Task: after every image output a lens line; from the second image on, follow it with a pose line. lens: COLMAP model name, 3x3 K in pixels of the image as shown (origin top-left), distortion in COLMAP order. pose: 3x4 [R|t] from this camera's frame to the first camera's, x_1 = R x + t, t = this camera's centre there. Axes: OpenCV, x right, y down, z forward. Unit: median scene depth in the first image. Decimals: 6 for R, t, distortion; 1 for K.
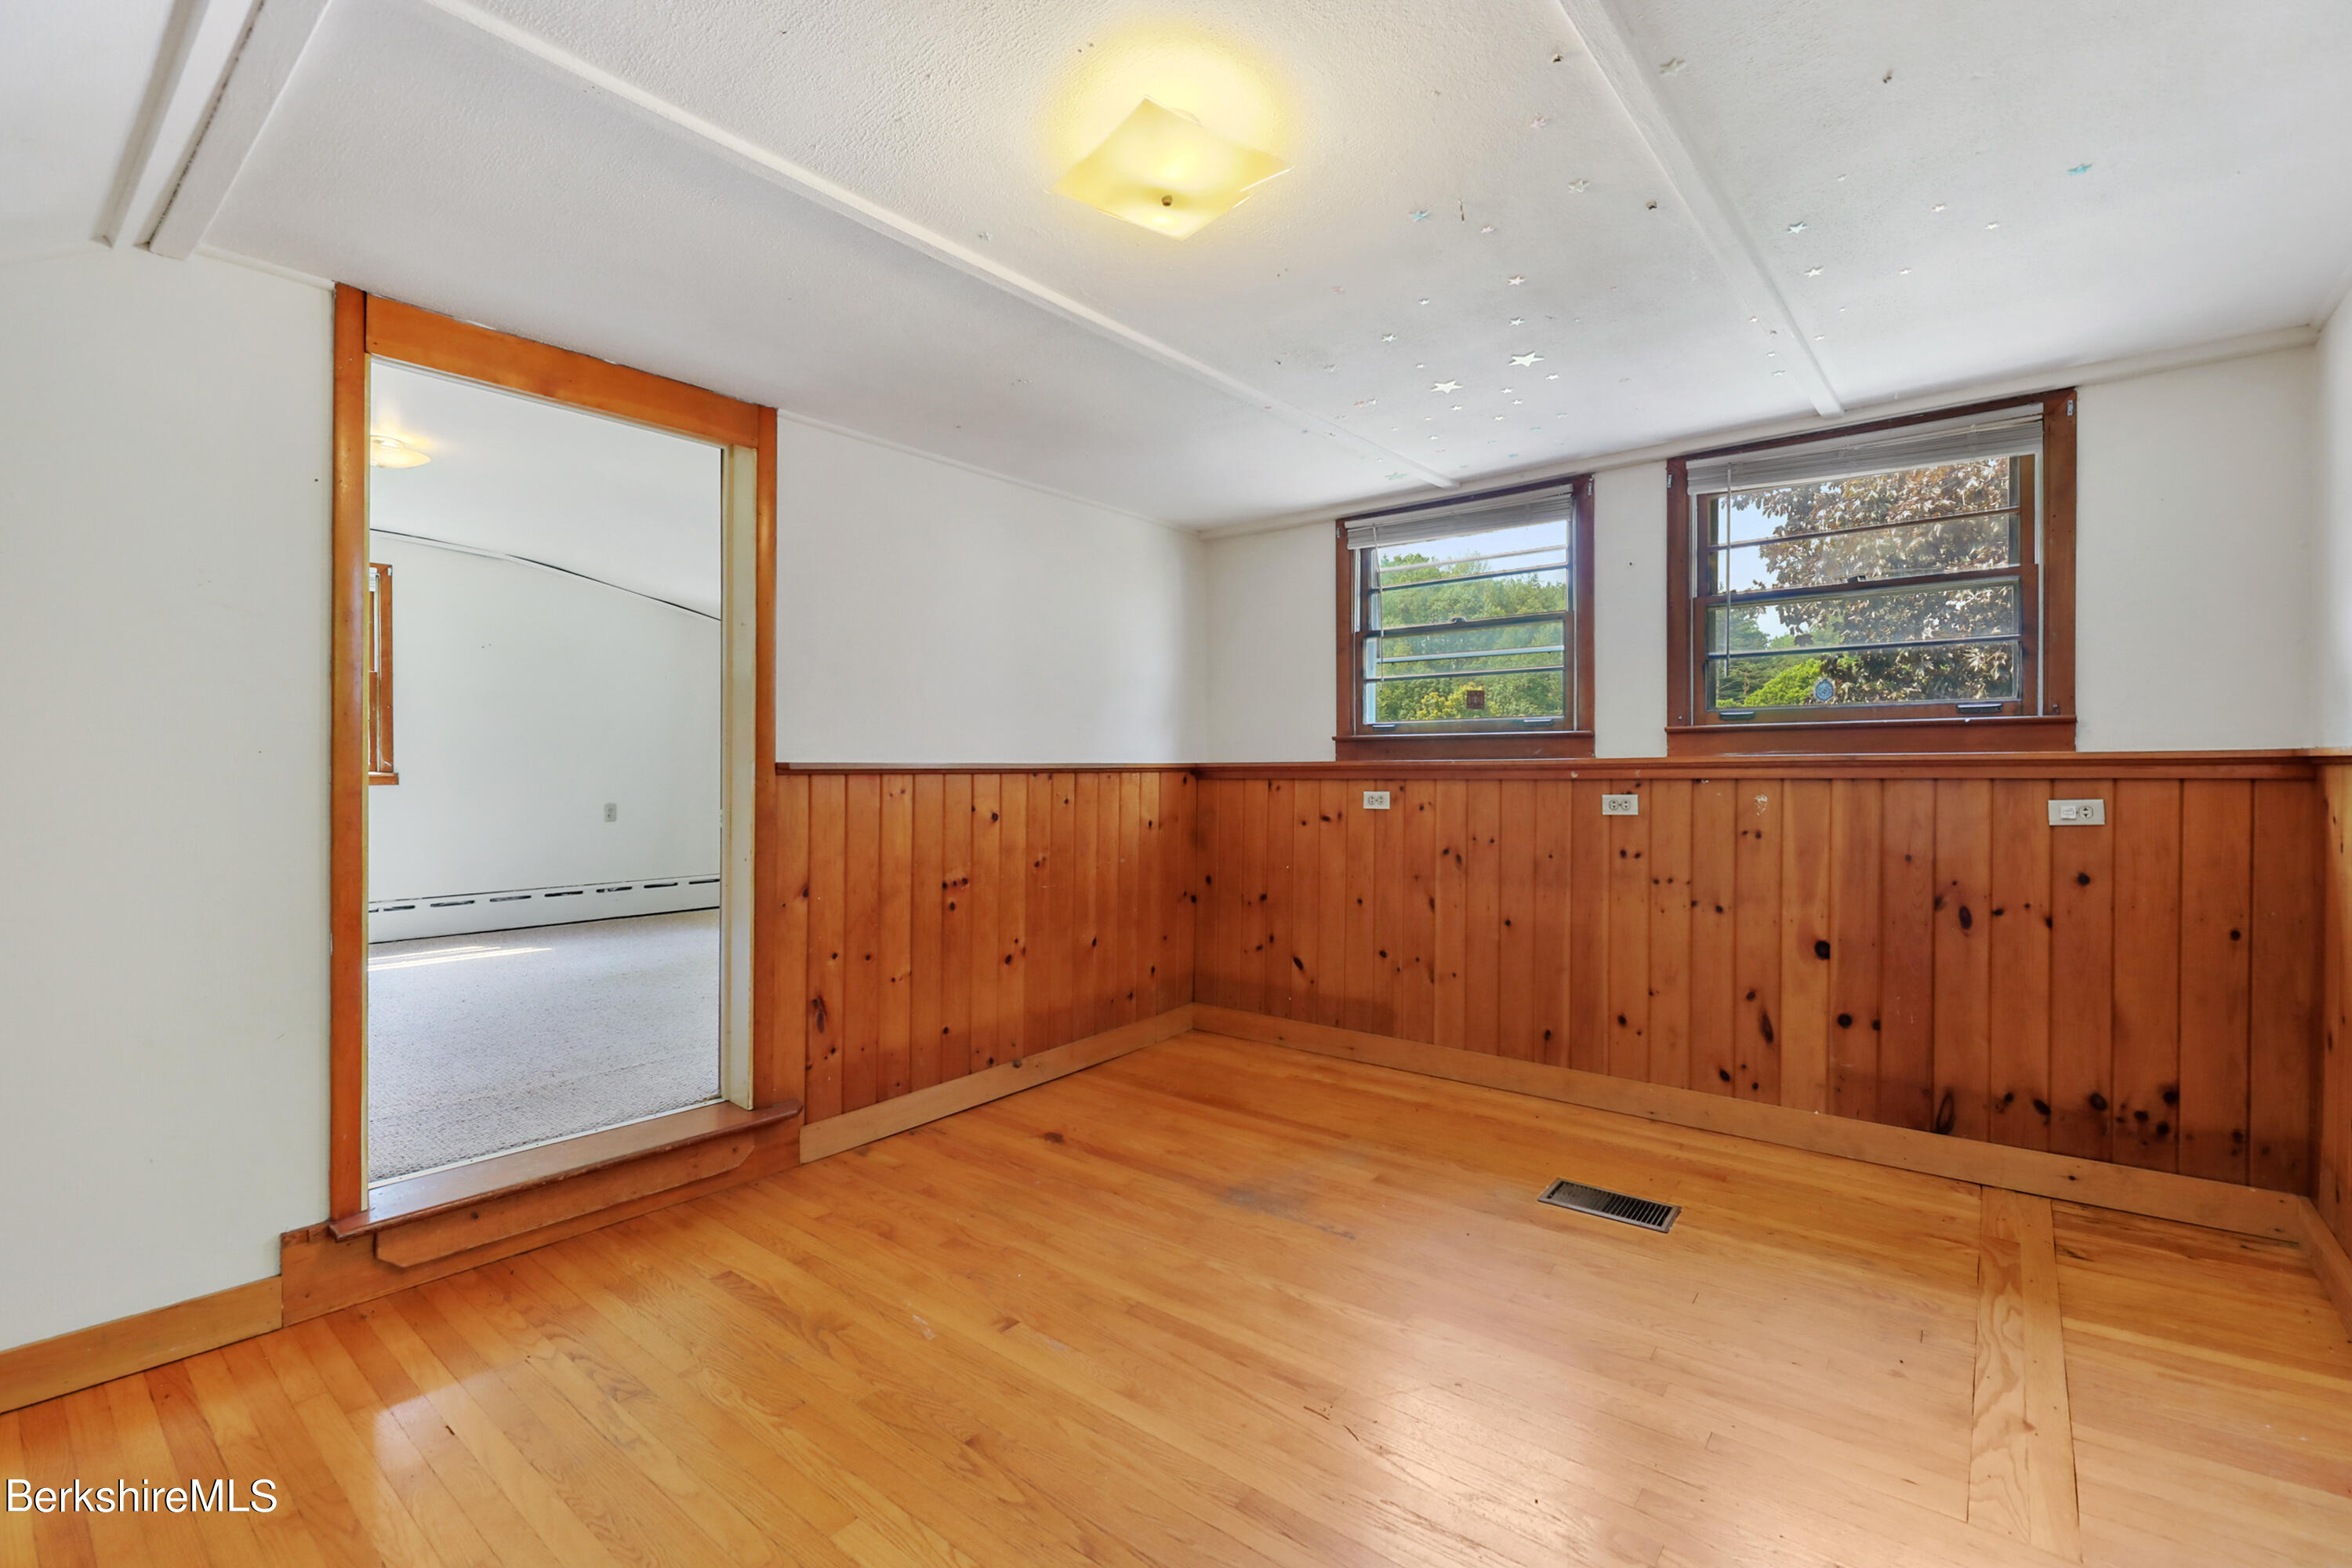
lens RADIAL K [[948.2, 0, 1150.2], [0, 948.2, 768.0], [0, 0, 1]] dist [-0.028599, 0.000075]
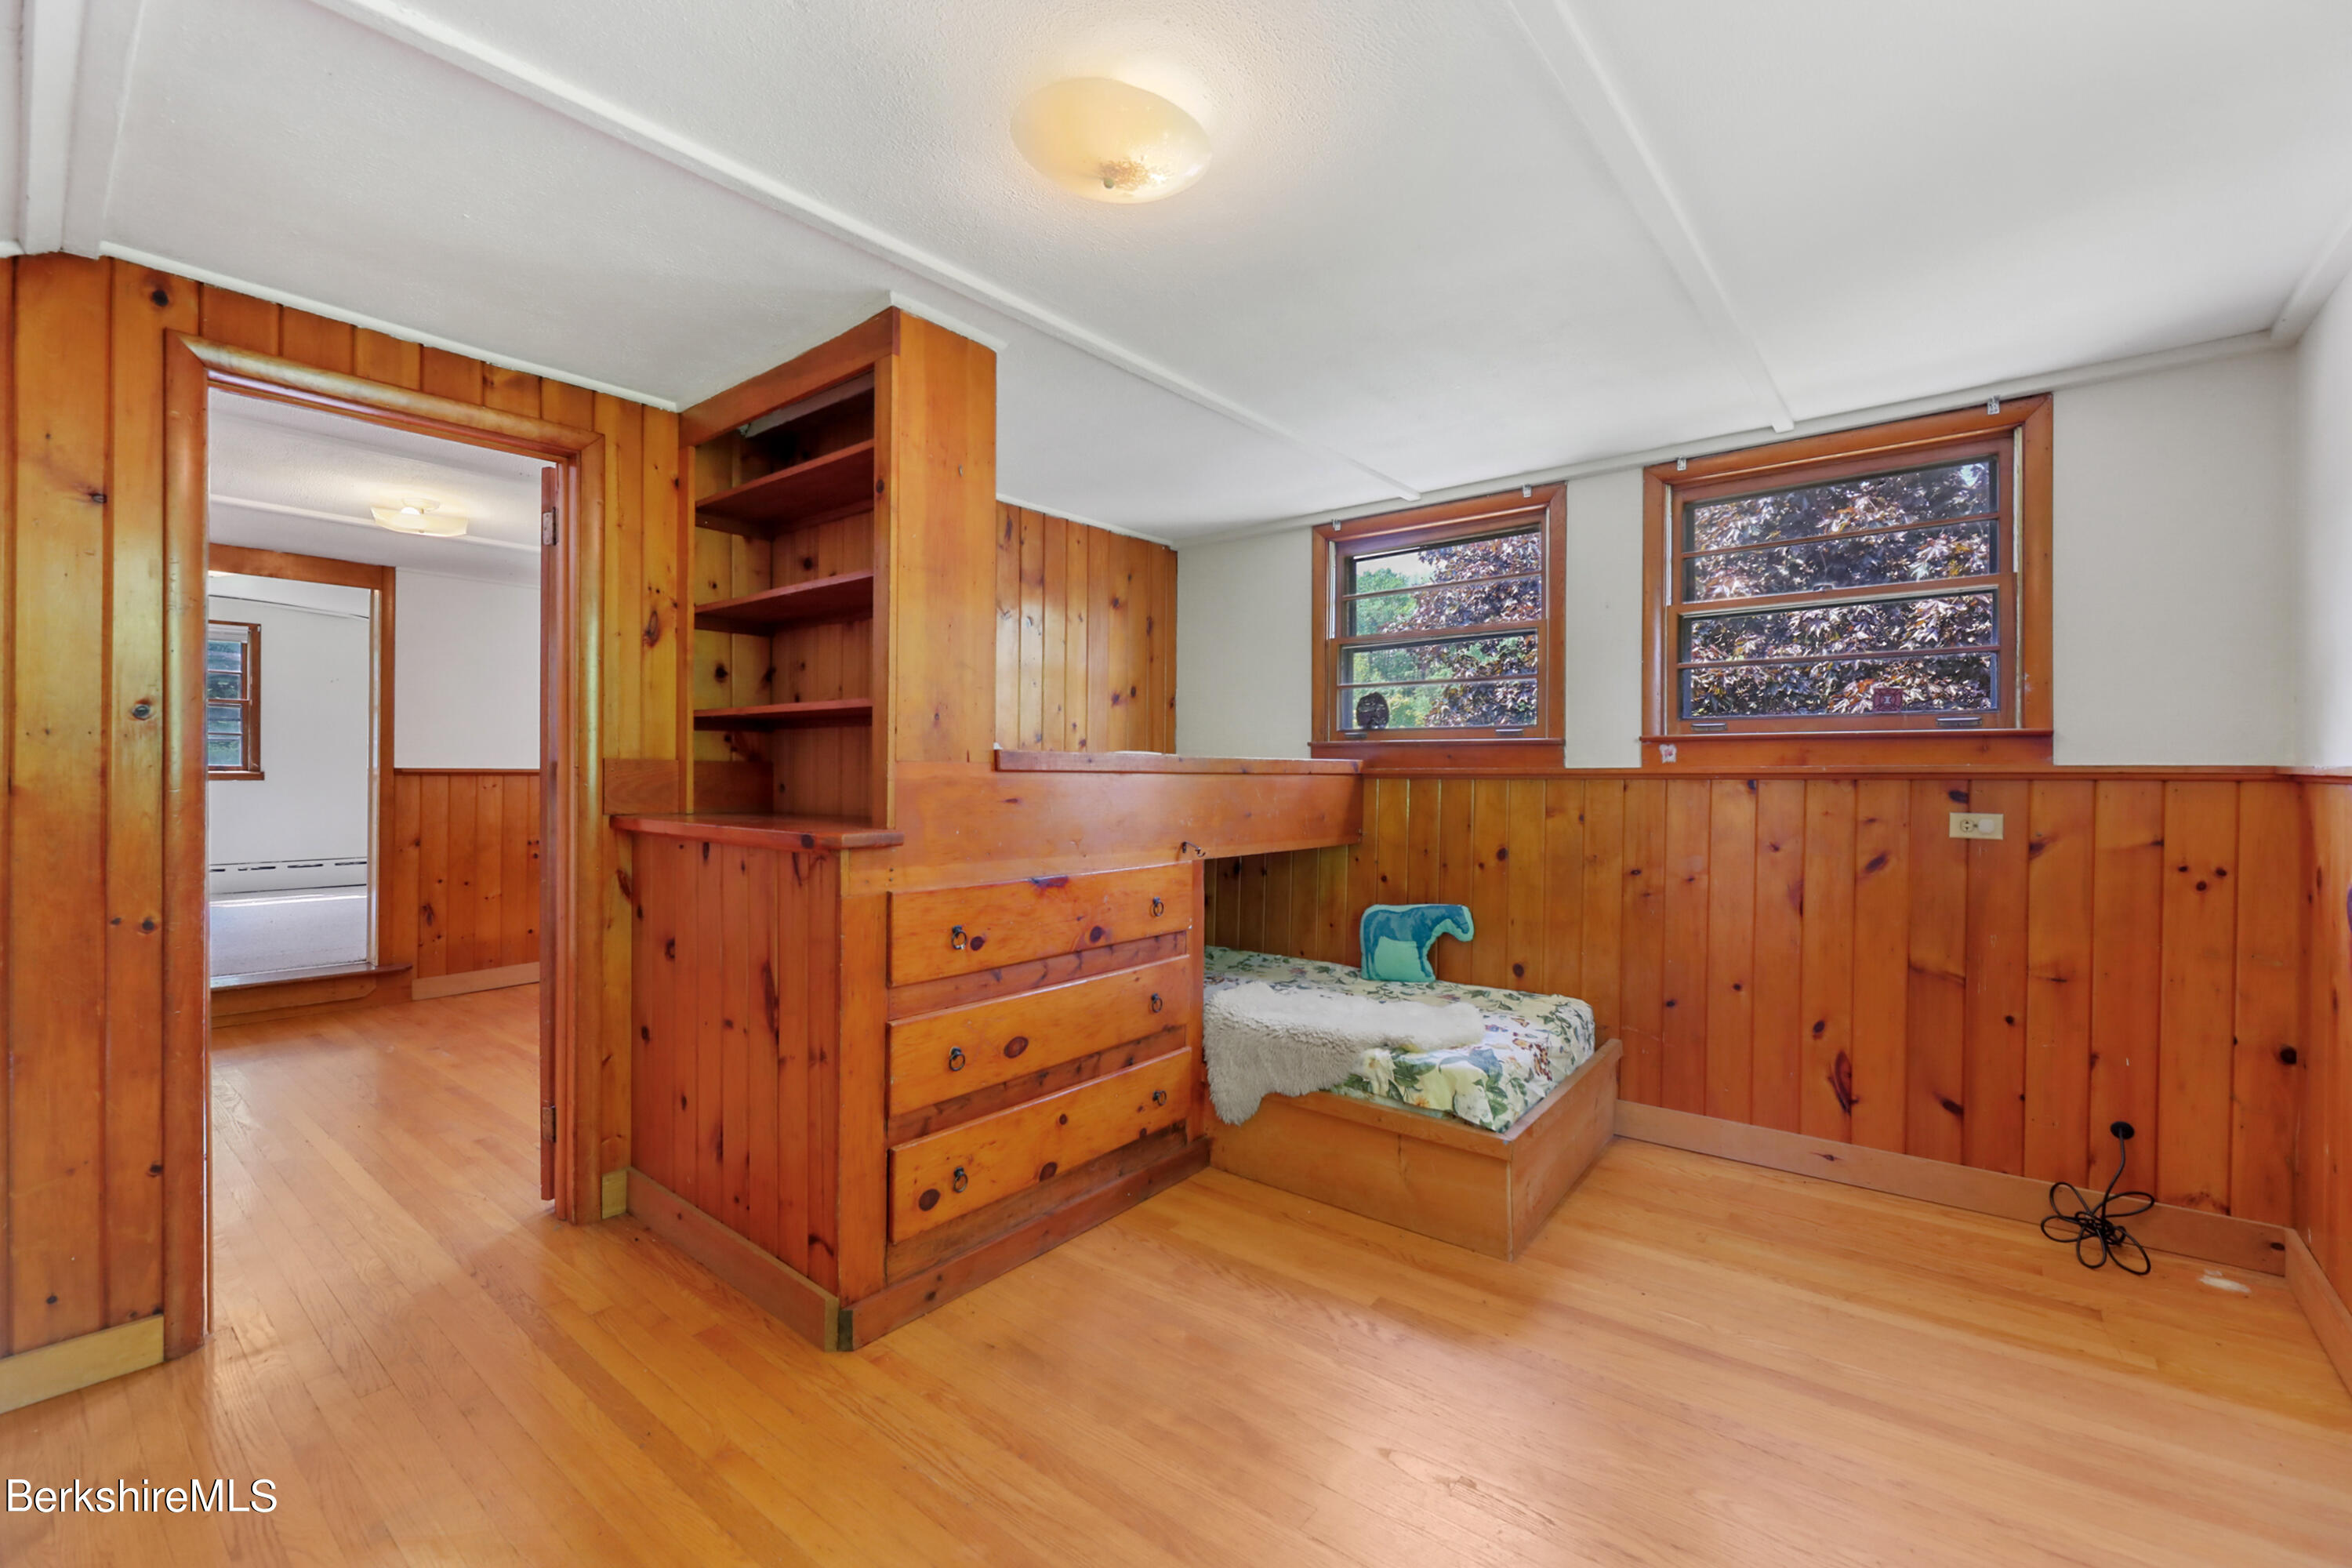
lens RADIAL K [[982.1, 0, 1171.4], [0, 982.1, 771.6], [0, 0, 1]] dist [0.000842, 0.000027]
pose [[0.999111, 0.009374, -0.041093, 0.770419], [-0.009409, 0.999956, -0.000660, -0.008392], [0.041085, 0.001046, 0.999155, -0.528638]]
